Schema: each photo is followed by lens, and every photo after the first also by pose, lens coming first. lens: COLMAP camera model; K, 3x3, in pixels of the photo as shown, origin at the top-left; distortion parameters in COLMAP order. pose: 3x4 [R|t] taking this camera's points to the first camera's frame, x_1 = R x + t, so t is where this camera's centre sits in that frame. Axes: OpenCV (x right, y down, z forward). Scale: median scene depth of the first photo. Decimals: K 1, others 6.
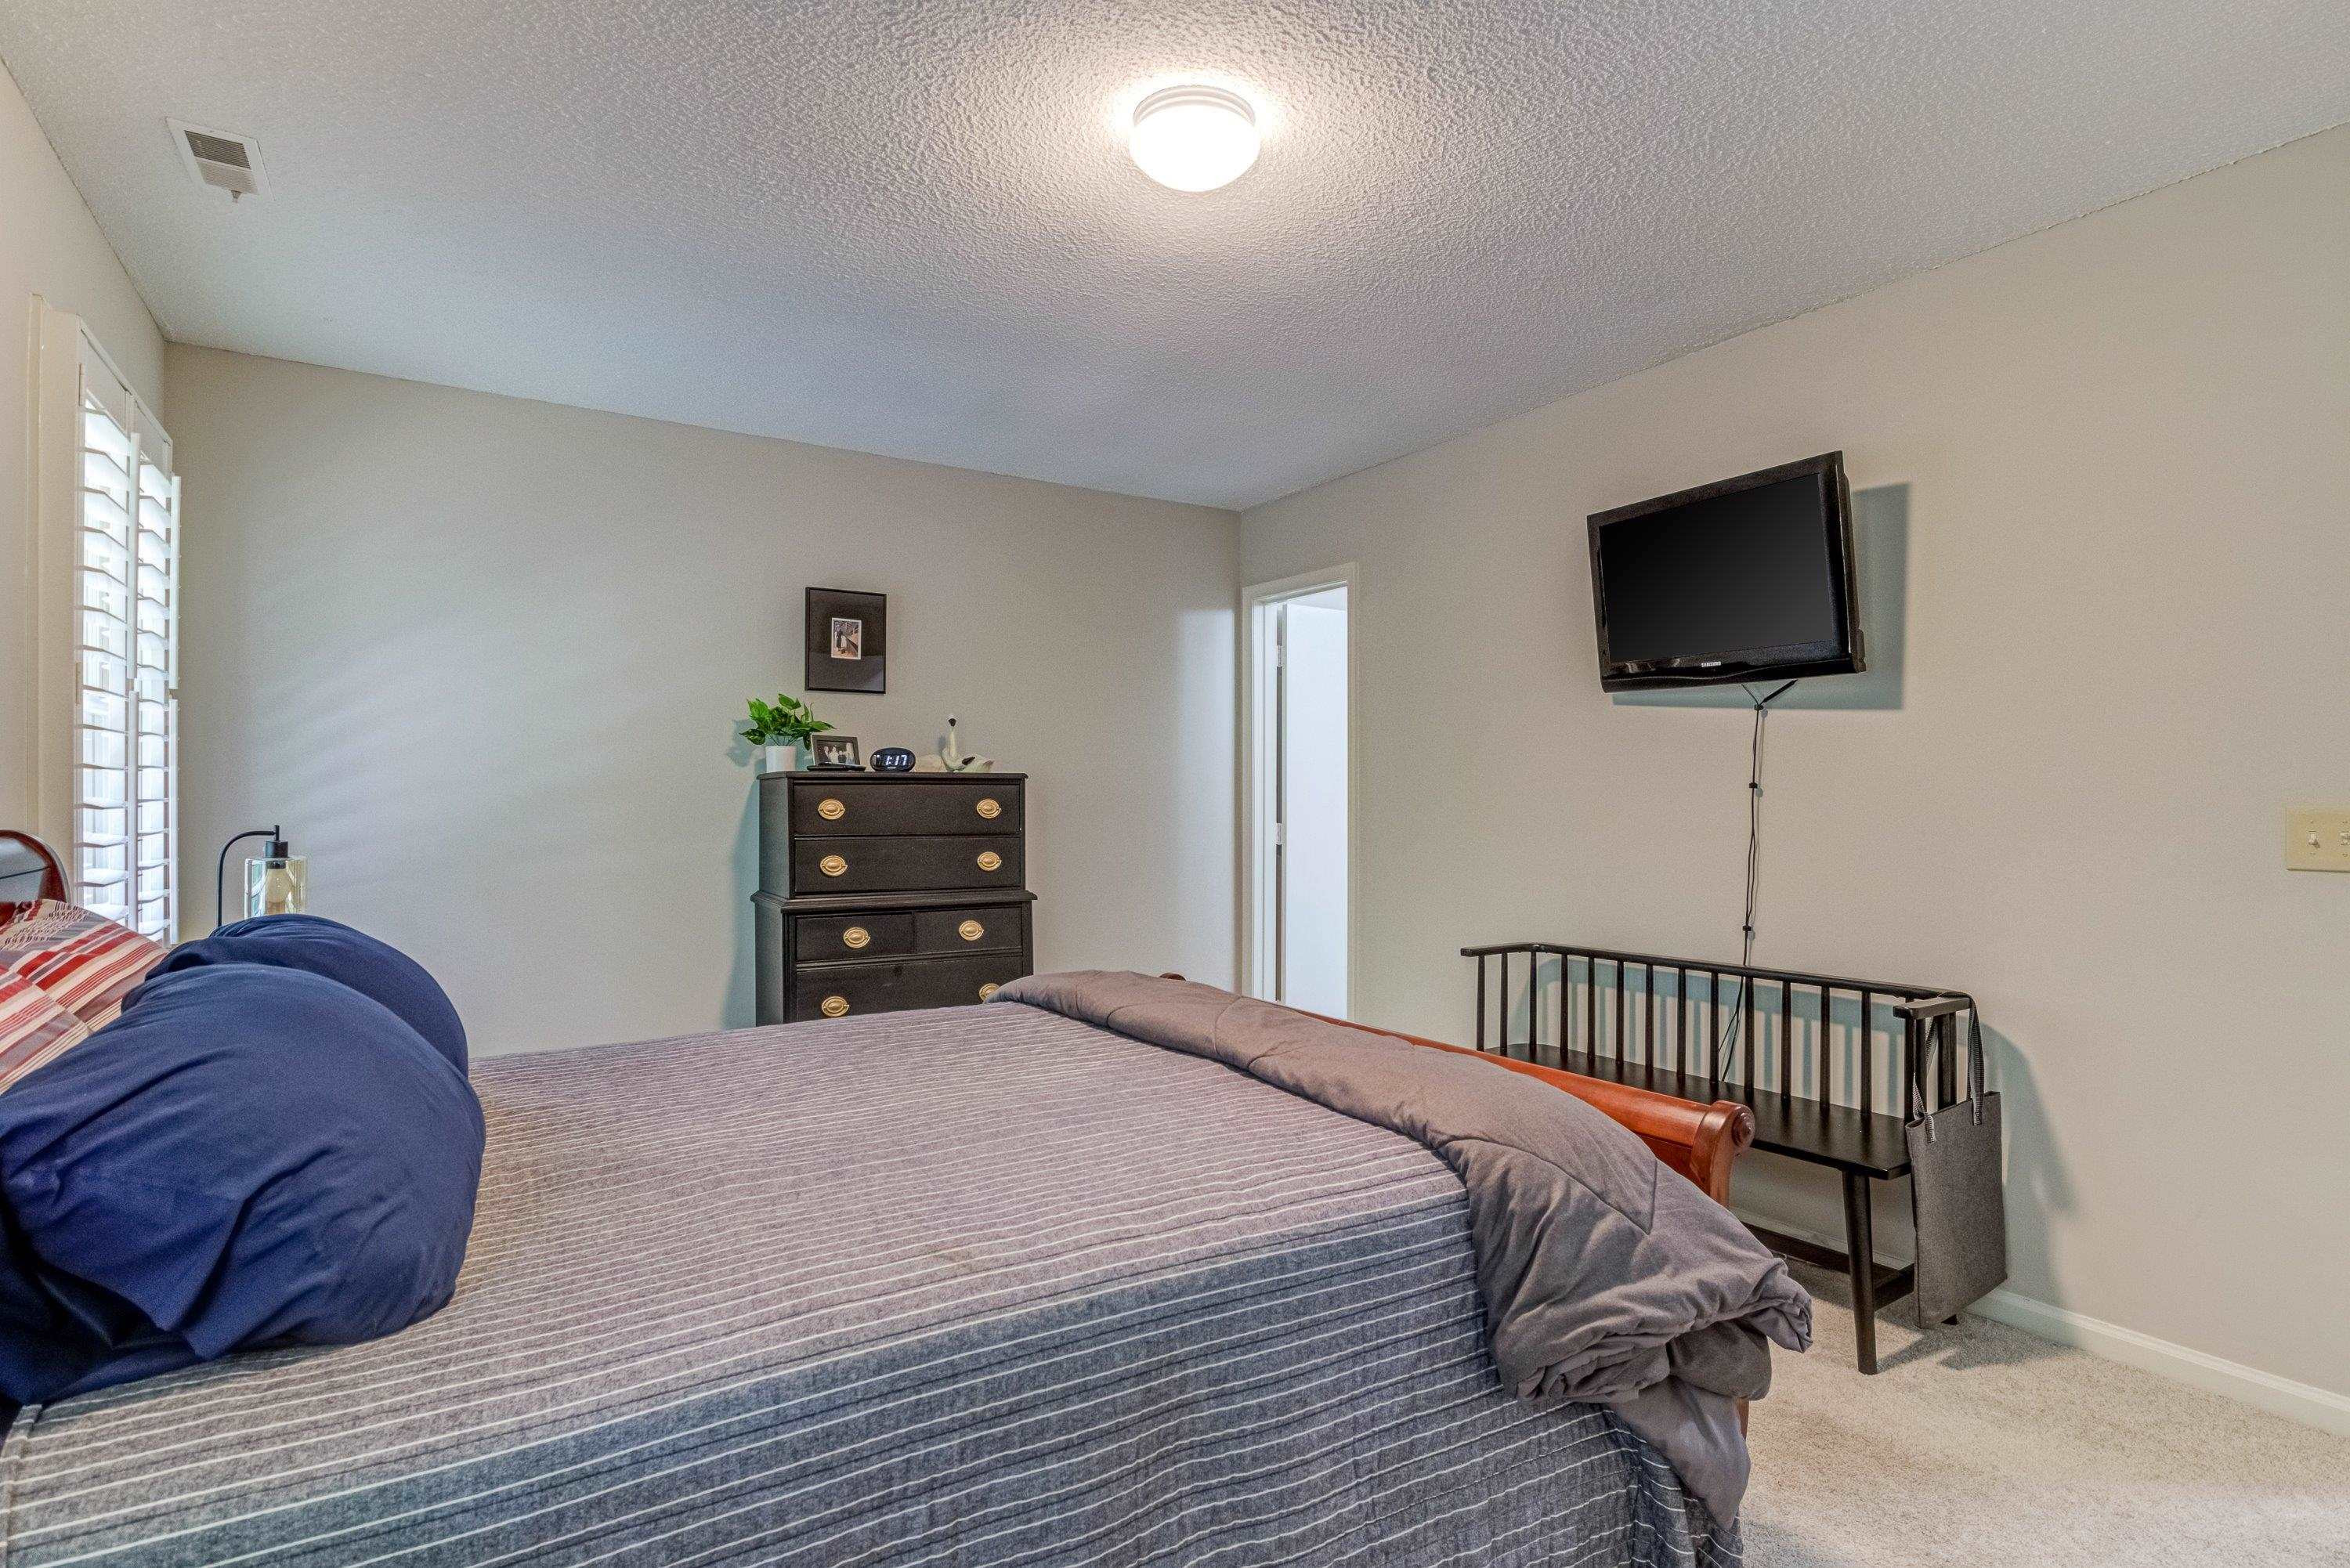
lens RADIAL K [[1198.2, 0, 1195.8], [0, 1198.2, 782.1], [0, 0, 1]] dist [-0.011966, 0.000356]
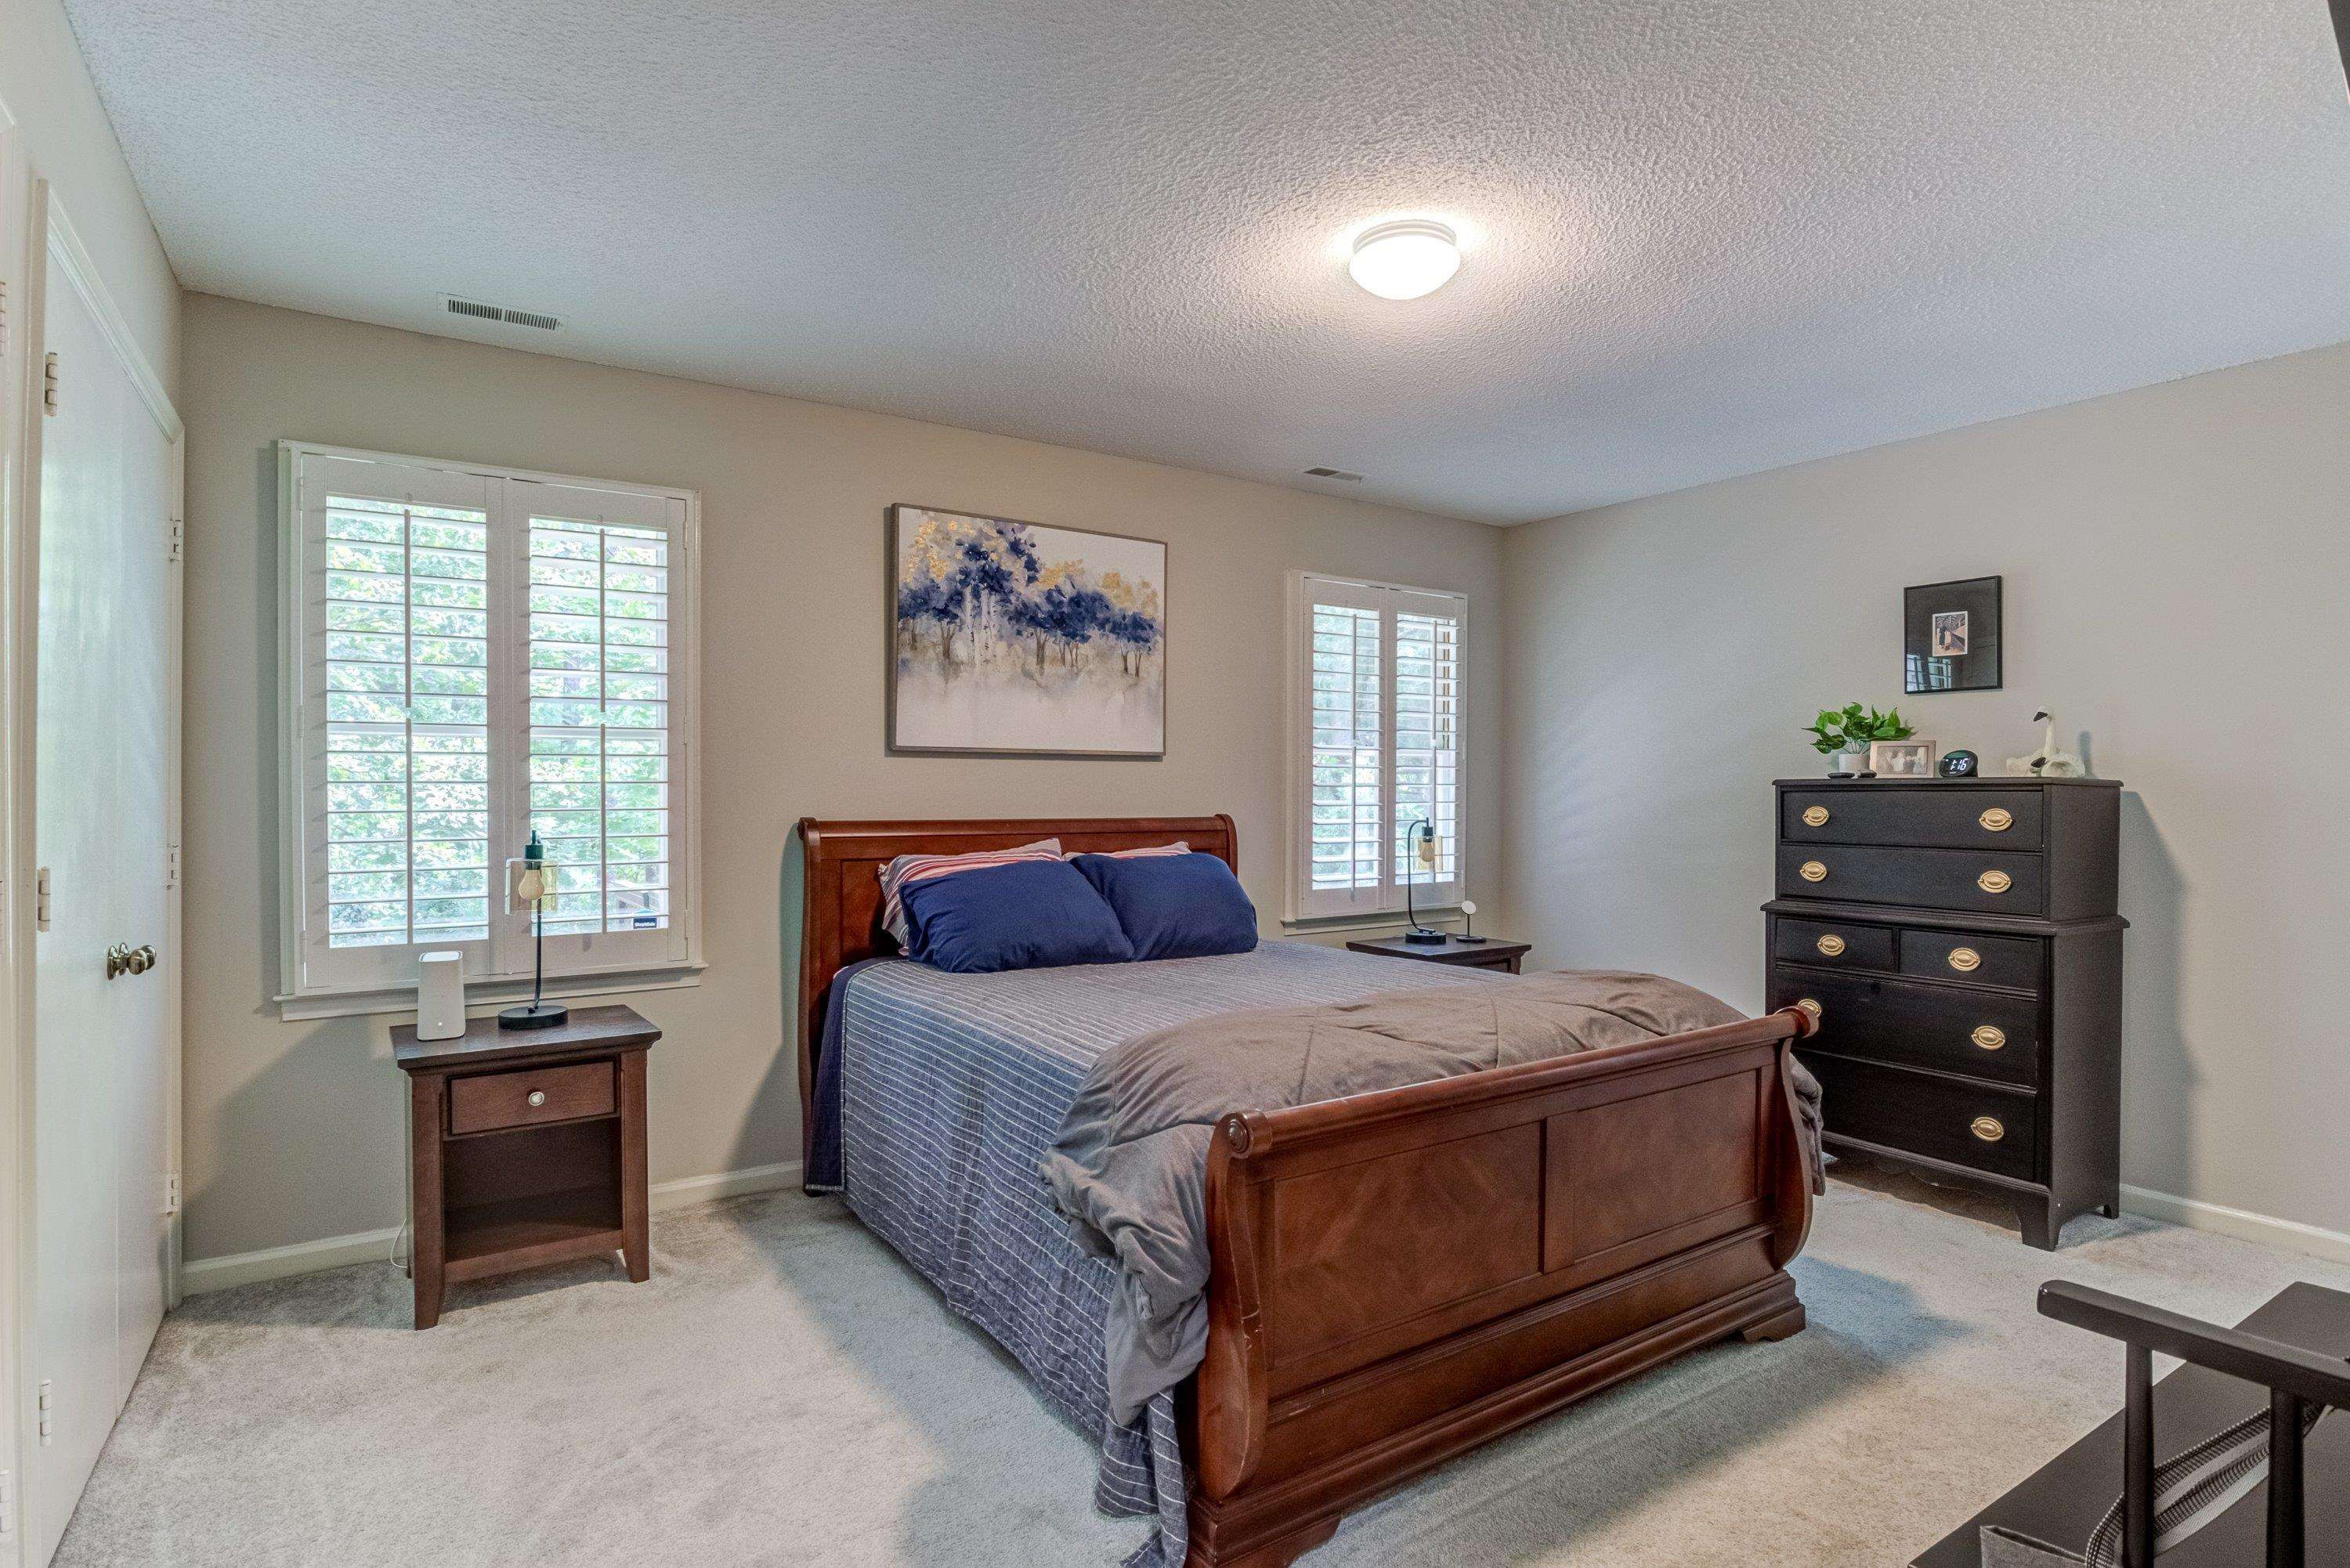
lens RADIAL K [[1198.2, 0, 1195.8], [0, 1198.2, 782.1], [0, 0, 1]] dist [-0.011966, 0.000356]
pose [[0.010363, -0.010434, -0.999892, 0.767154], [0.007135, 0.999921, -0.010360, 0.000617], [0.999921, -0.007027, 0.010437, 0.498185]]
